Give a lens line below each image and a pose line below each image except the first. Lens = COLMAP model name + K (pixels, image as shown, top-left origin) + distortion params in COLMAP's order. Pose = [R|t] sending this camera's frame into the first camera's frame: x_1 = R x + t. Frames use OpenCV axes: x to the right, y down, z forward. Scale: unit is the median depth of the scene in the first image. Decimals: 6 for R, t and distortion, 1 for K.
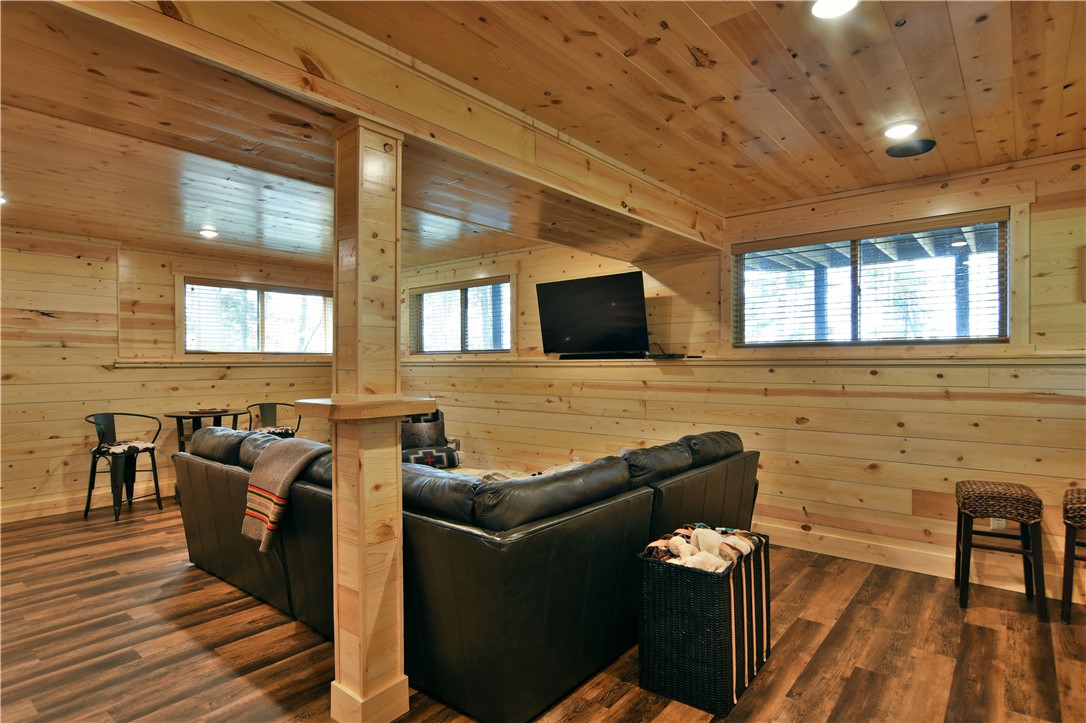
lens RADIAL K [[573.4, 0, 547.1], [0, 573.4, 360.7], [0, 0, 1]] dist [0.005801, -0.000012]
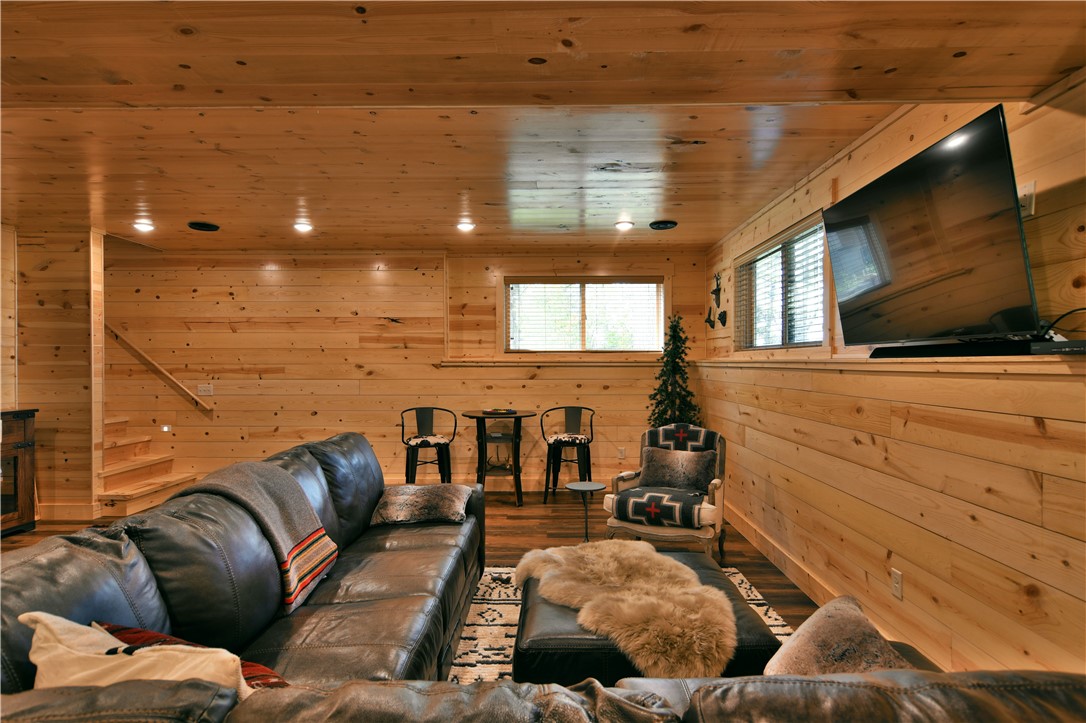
lens RADIAL K [[573.4, 0, 543.8], [0, 573.4, 365.1], [0, 0, 1]] dist [0.005801, -0.000012]
pose [[0.625543, 0.007421, -0.780154, 0.214401], [0.000998, 0.999946, 0.010313, -0.001103], [0.780189, -0.007230, 0.625502, 0.453037]]
